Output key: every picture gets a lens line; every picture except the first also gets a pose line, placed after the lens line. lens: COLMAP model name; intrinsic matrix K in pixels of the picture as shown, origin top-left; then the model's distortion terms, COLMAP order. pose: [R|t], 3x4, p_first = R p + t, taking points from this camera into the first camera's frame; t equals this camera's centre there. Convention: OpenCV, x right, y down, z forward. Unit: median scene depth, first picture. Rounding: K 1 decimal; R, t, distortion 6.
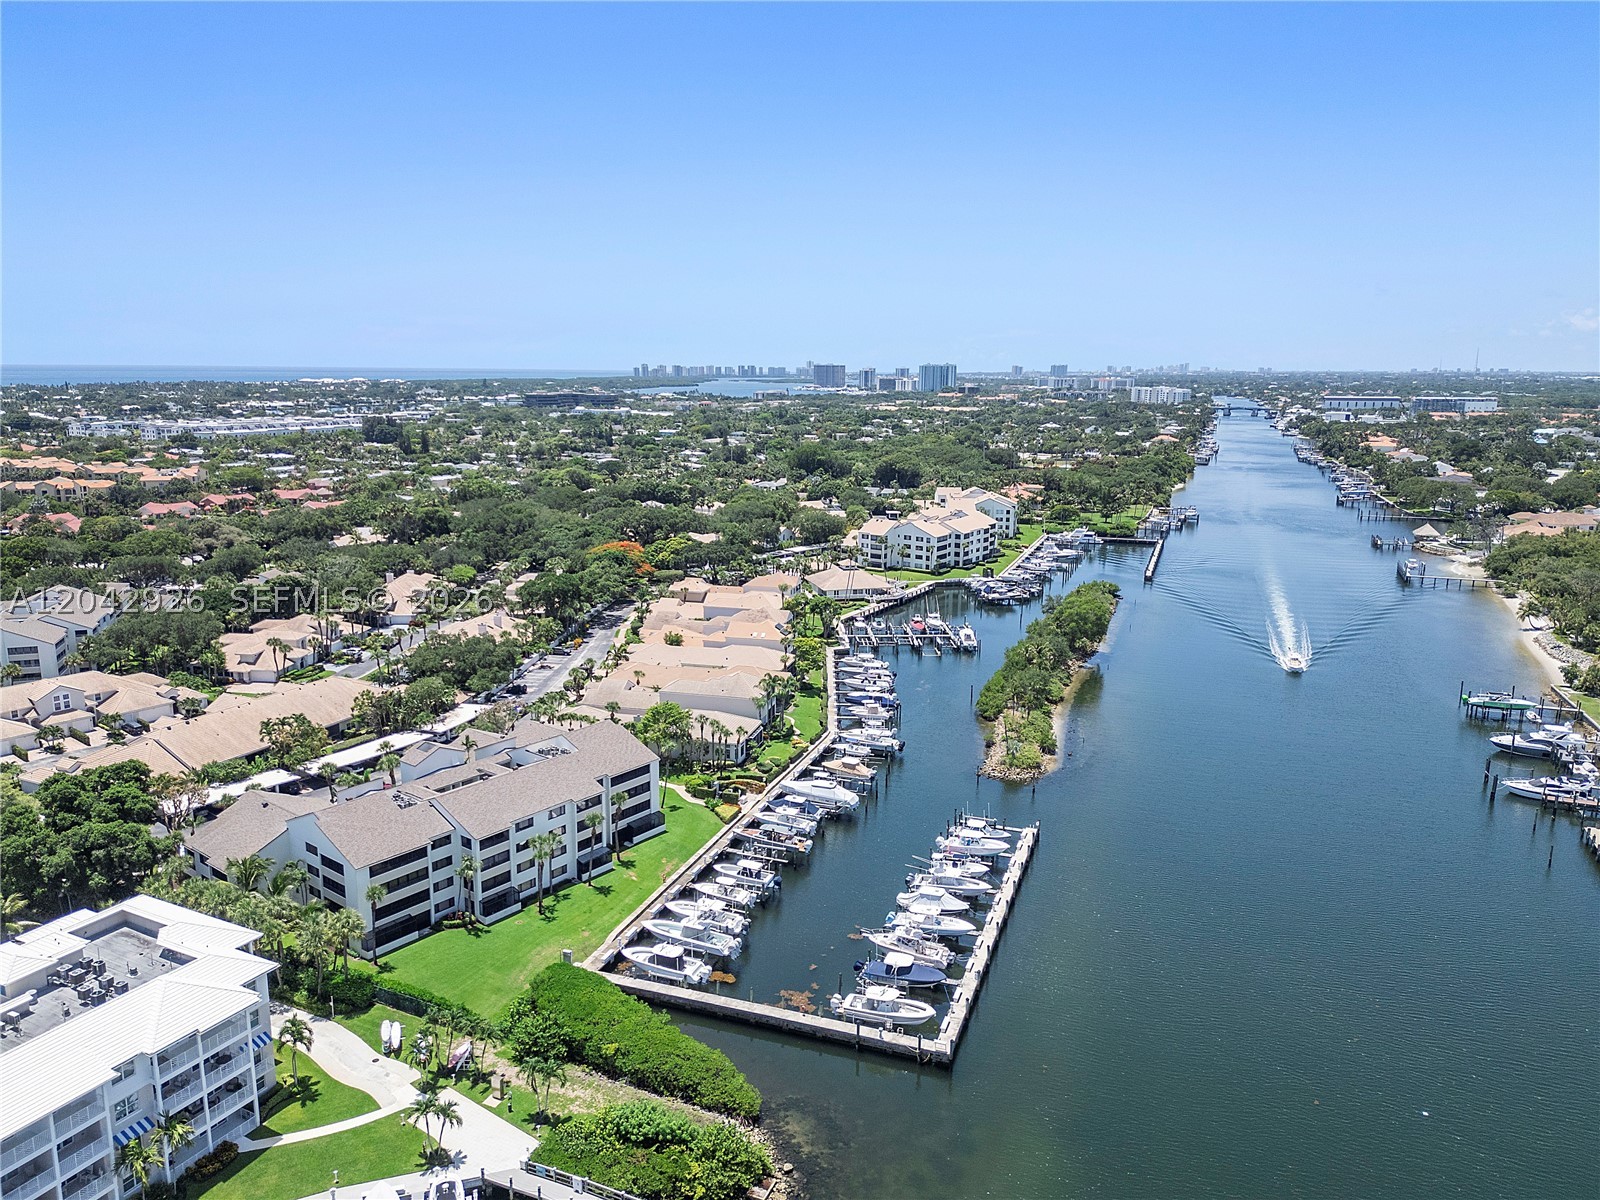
lens RADIAL K [[1132.6, 0, 797.3], [0, 1132.6, 596.8], [0, 0, 1]] dist [0.083697, -0.113136]
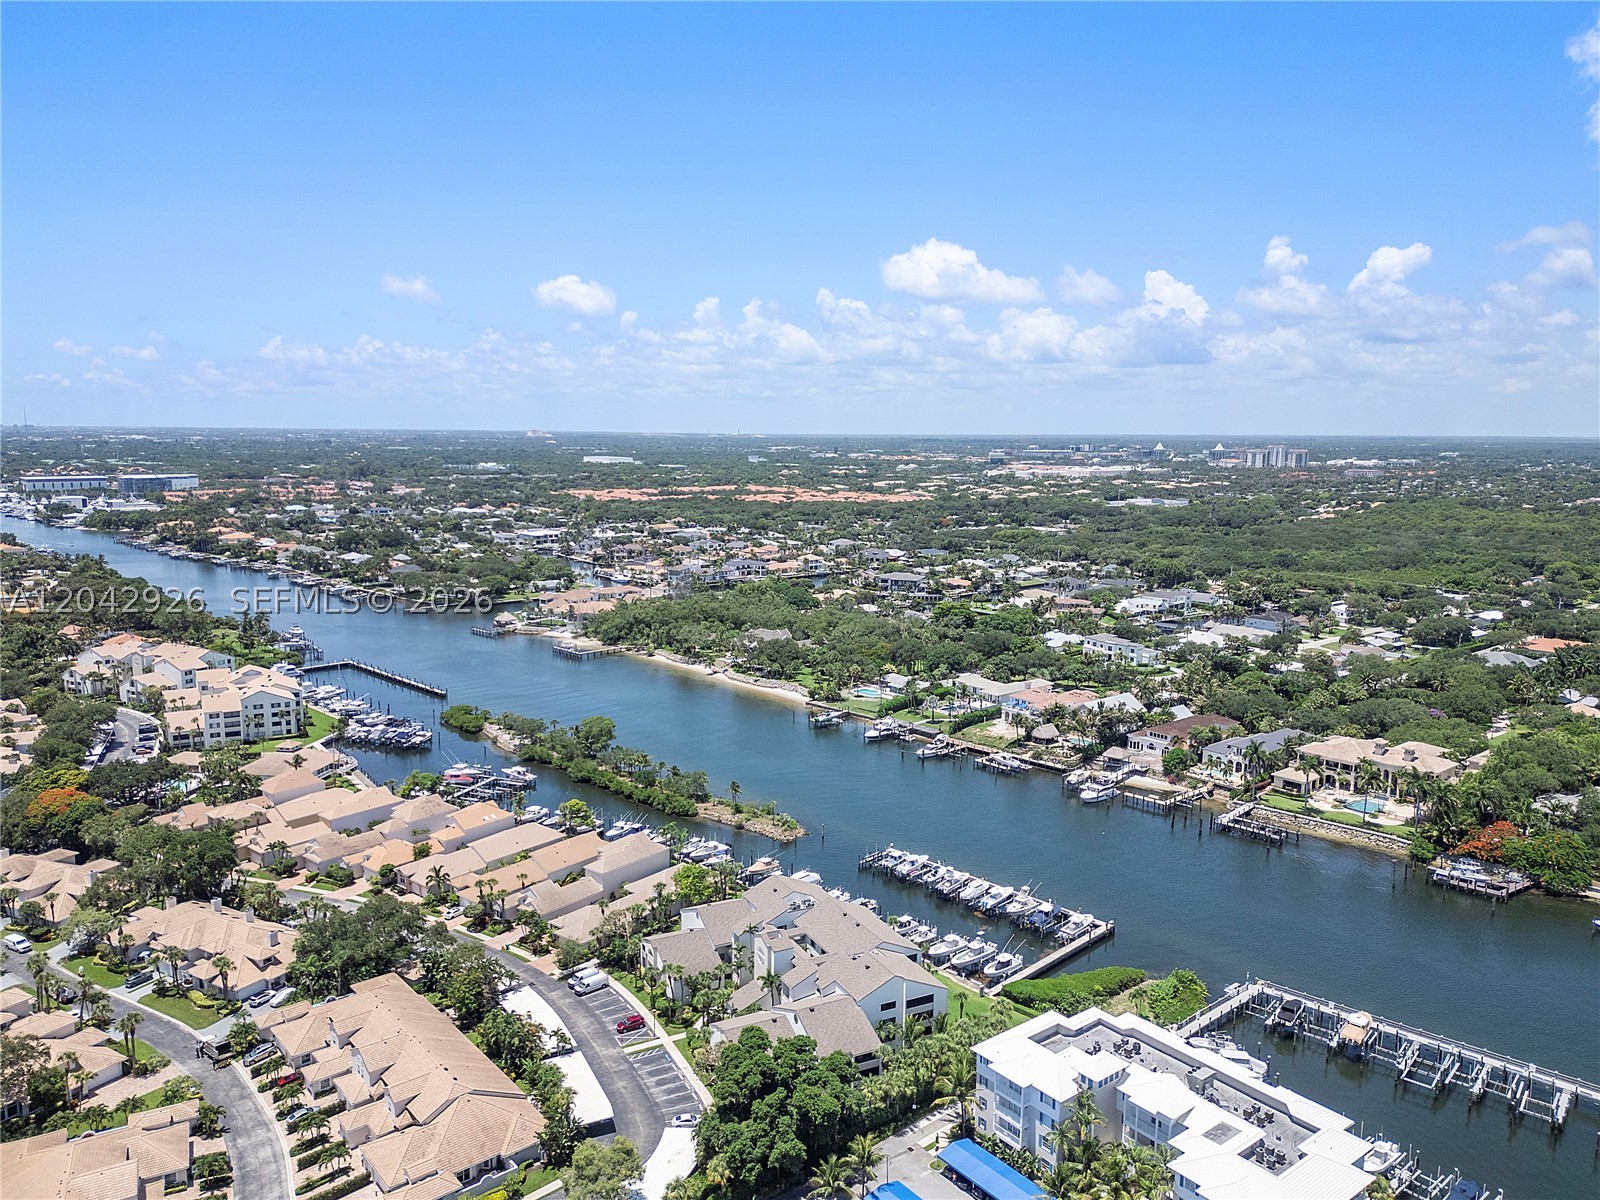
lens RADIAL K [[1132.6, 0, 797.3], [0, 1132.6, 596.8], [0, 0, 1]] dist [0.083697, -0.113136]
pose [[0.417943, -0.134225, 0.898503, -1.431837], [0.174830, 0.982422, 0.065438, -0.319706], [-0.891492, 0.129736, 0.434063, 0.400562]]
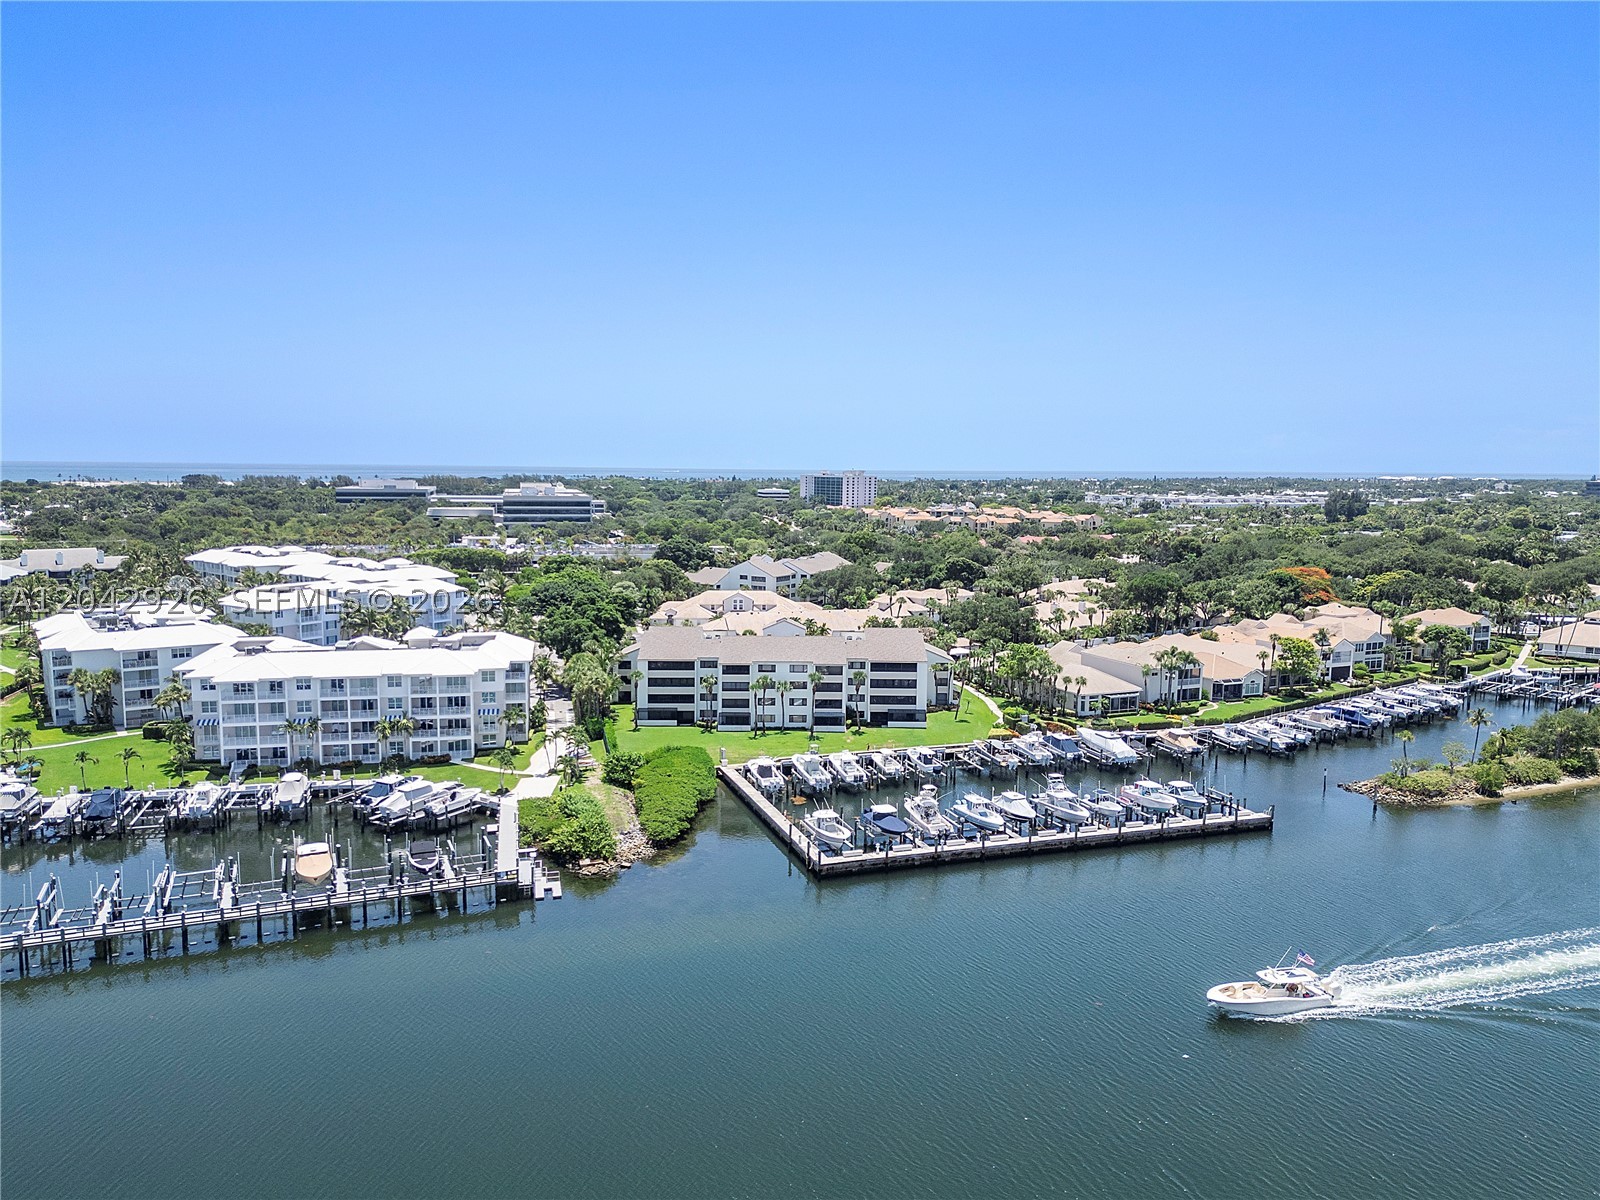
lens RADIAL K [[1124.2, 0, 802.0], [0, 1124.2, 598.4], [0, 0, 1]] dist [0.081121, -0.083828]
pose [[0.628918, 0.082895, -0.773040, 0.701076], [-0.159997, 0.986817, -0.024350, 0.137962], [0.760831, 0.138998, 0.633890, 0.209964]]
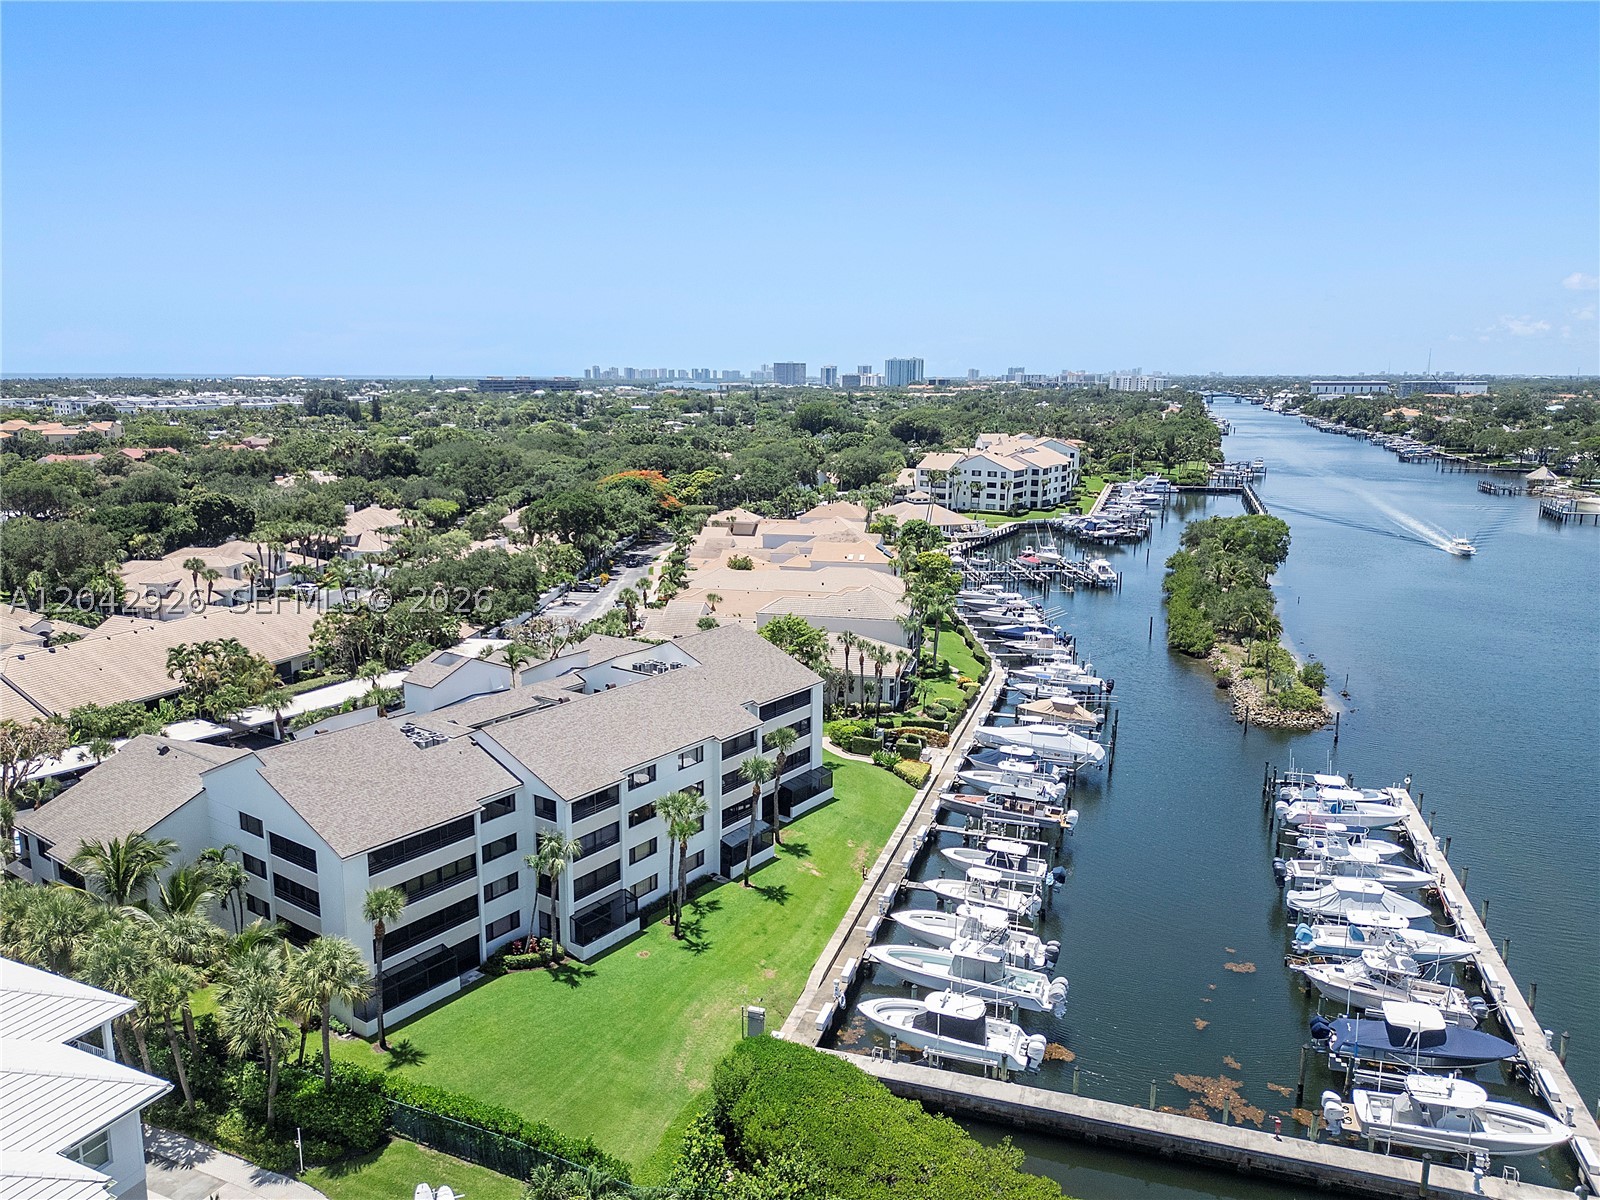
lens RADIAL K [[1144.1, 0, 800.0], [0, 1144.1, 600.0], [0, 0, 1]] dist [0.087846, -0.104397]
pose [[0.999034, -0.010707, 0.042626, -0.173408], [0.010929, 0.999928, -0.004976, 0.109459], [-0.042569, 0.005437, 0.999079, 0.409239]]
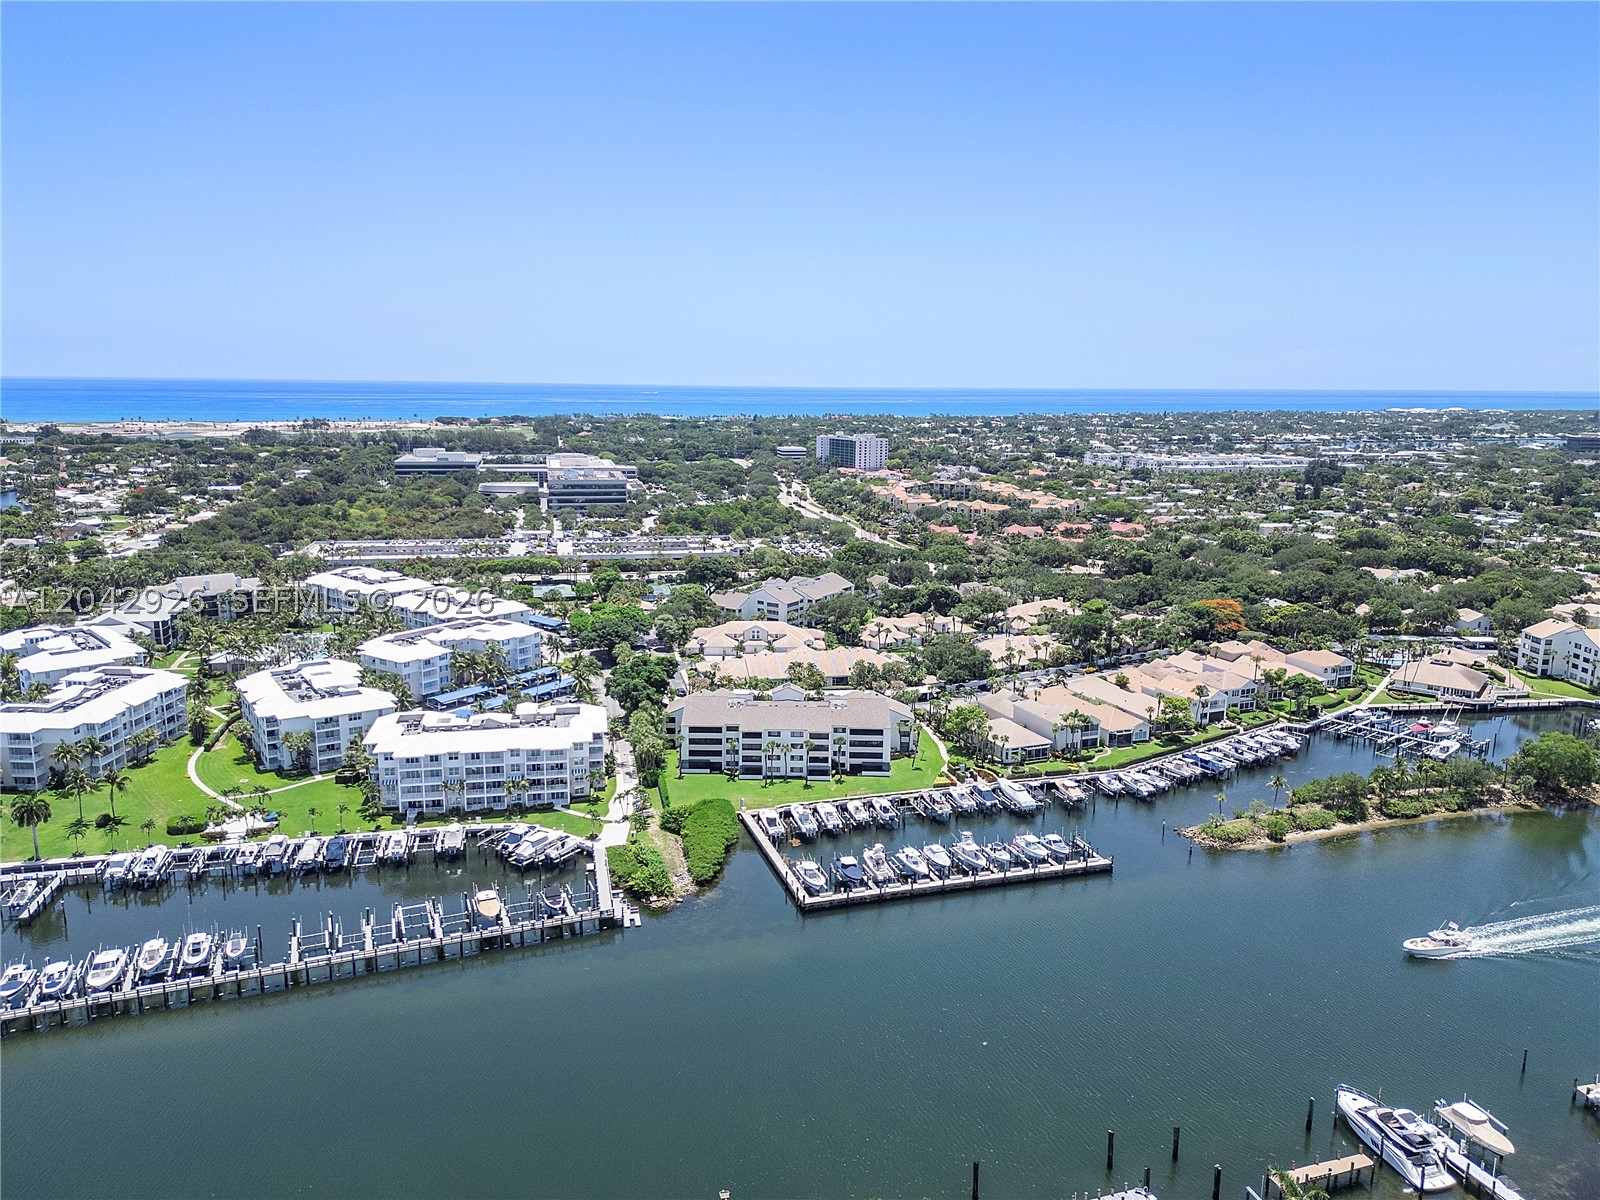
lens RADIAL K [[1124.2, 0, 802.0], [0, 1124.2, 598.4], [0, 0, 1]] dist [0.081121, -0.083828]
pose [[0.613201, 0.155587, -0.774452, 1.031108], [-0.165501, 0.983956, 0.066635, -0.121280], [0.772395, 0.087312, 0.629113, -0.074030]]
